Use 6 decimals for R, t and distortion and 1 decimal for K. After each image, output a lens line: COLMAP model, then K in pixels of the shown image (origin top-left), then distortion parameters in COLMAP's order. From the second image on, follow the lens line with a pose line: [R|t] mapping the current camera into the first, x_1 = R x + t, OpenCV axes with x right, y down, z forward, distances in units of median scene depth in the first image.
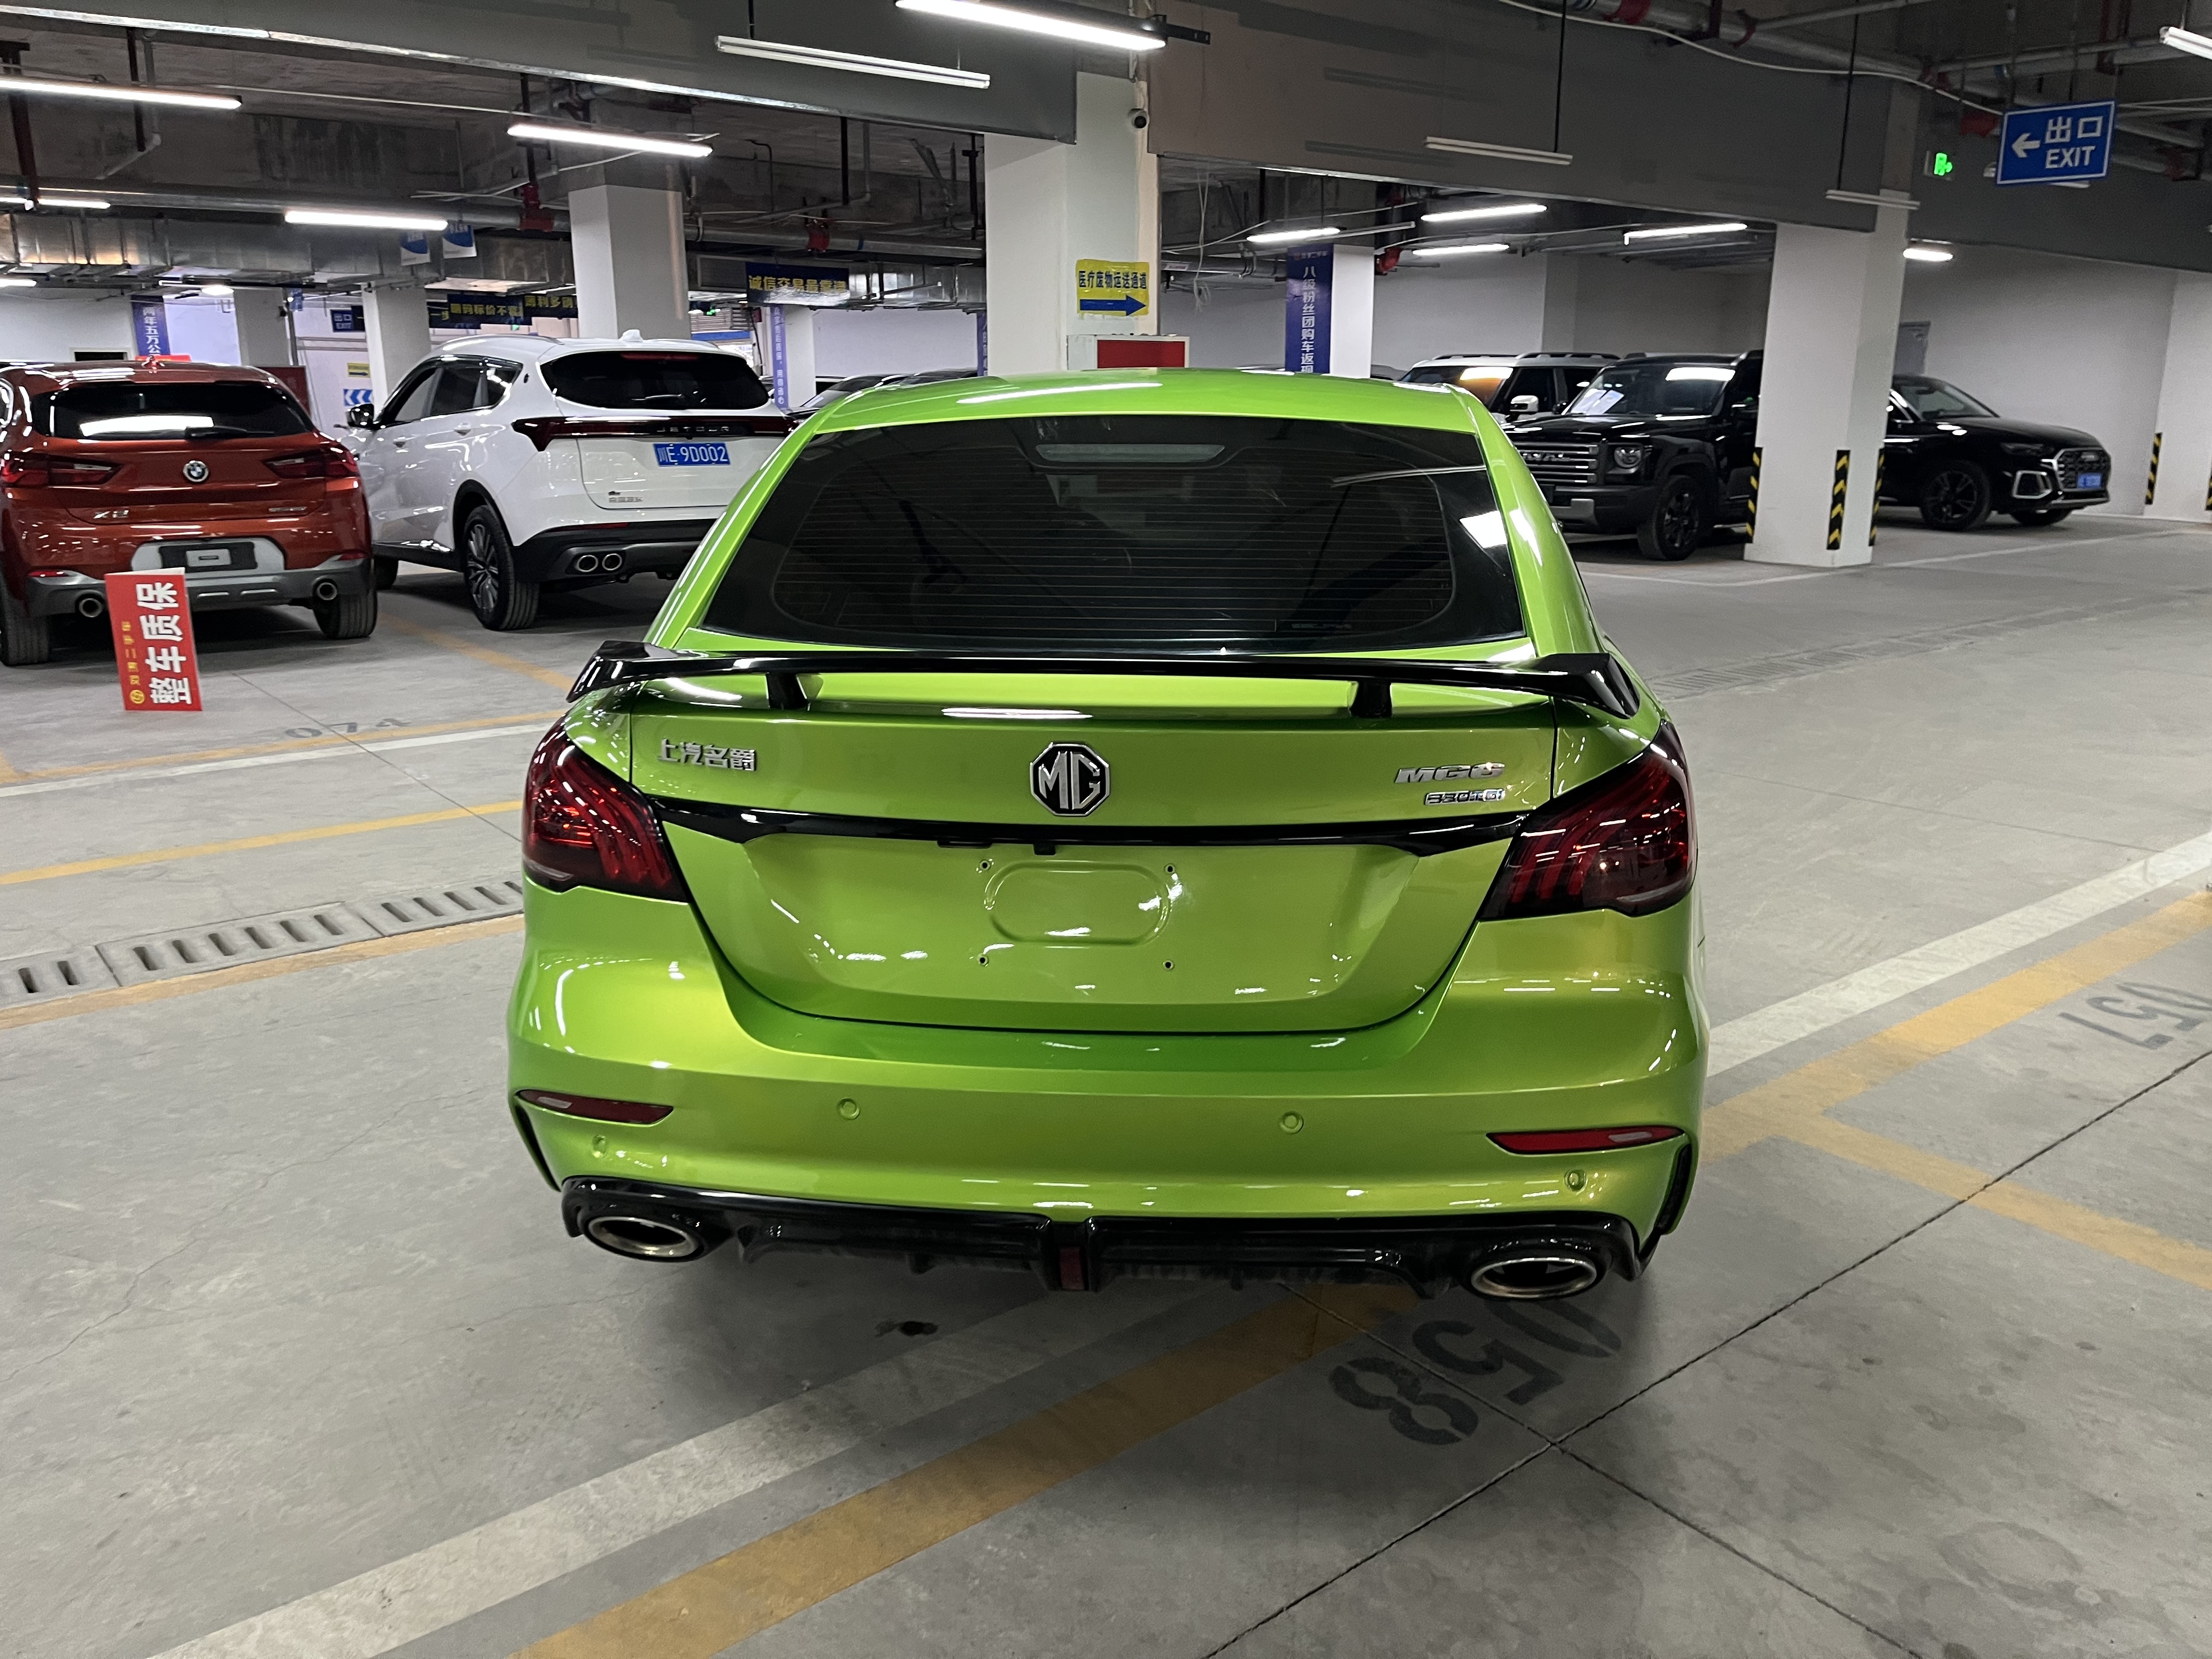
lens RADIAL K [[1666.5, 0, 1128.3], [0, 1666.5, 822.5], [0, 0, 1]] dist [0.060617, -0.073590]
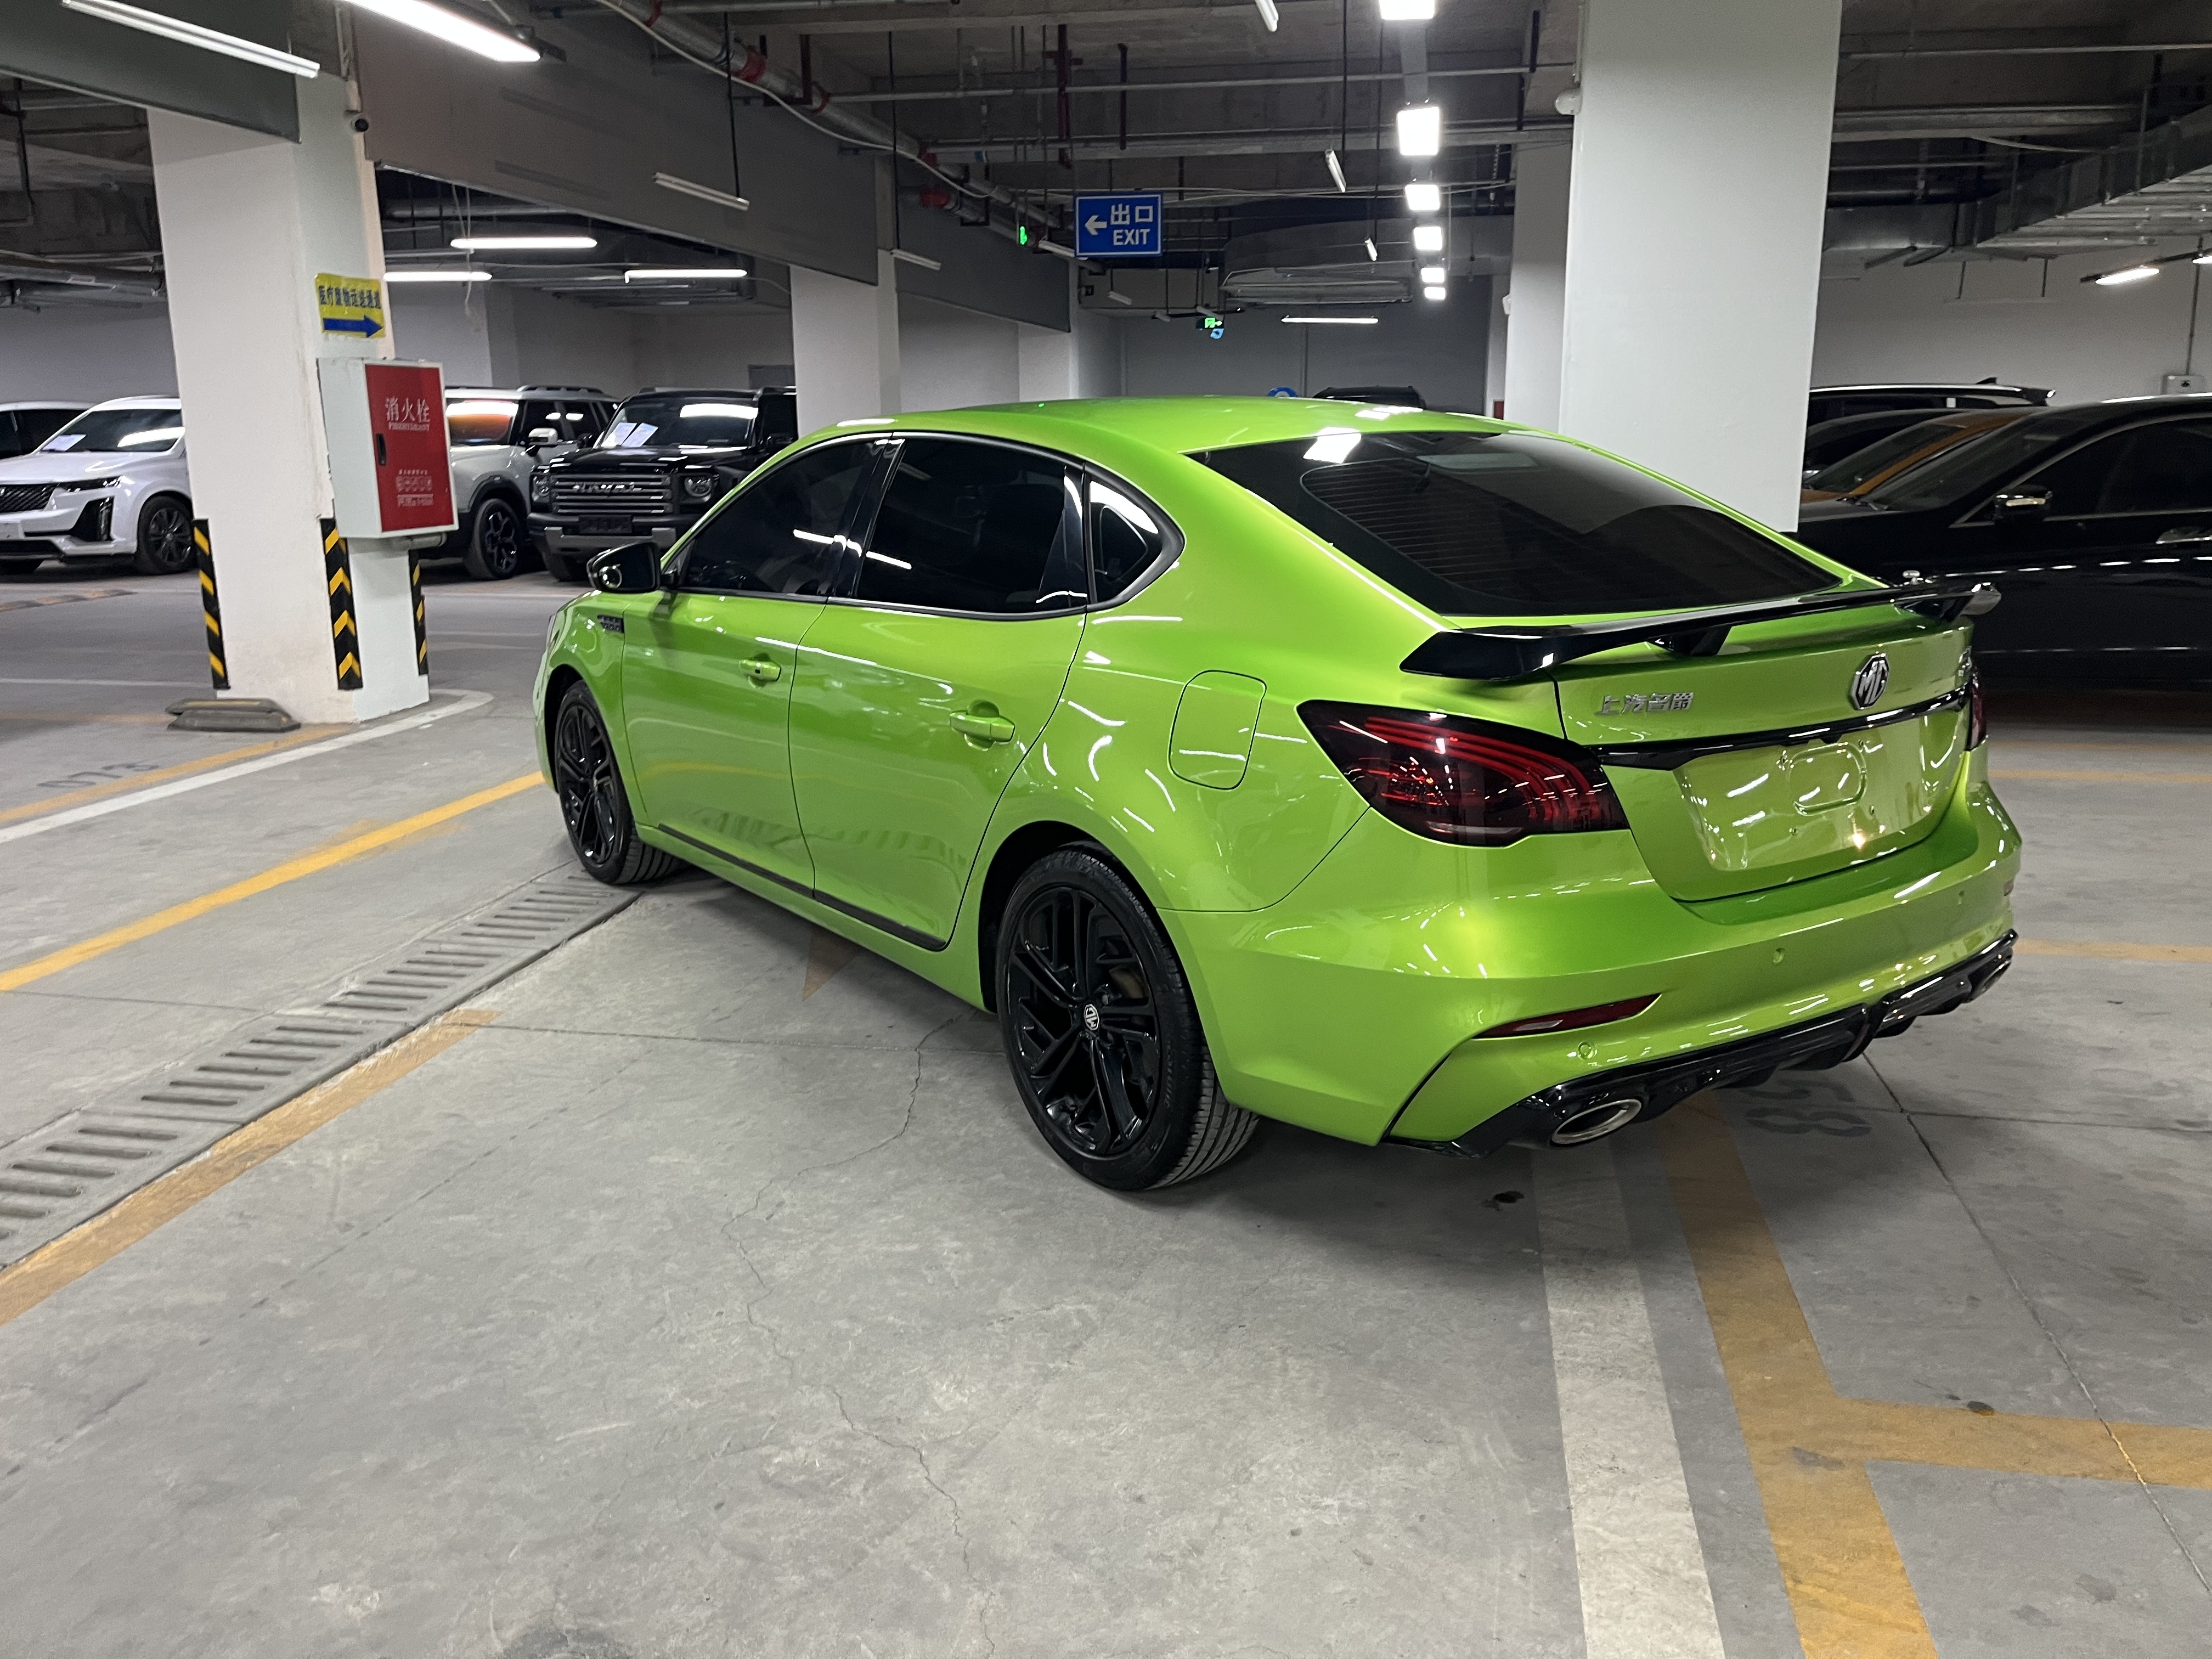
lens RADIAL K [[1666.5, 0, 1126.9], [0, 1666.5, 819.0], [0, 0, 1]] dist [0.060617, -0.073590]
pose [[0.756952, -0.155694, 0.634652, -0.587472], [0.169716, 0.984715, 0.039151, -0.030363], [-0.631047, 0.078075, 0.771805, 0.132250]]
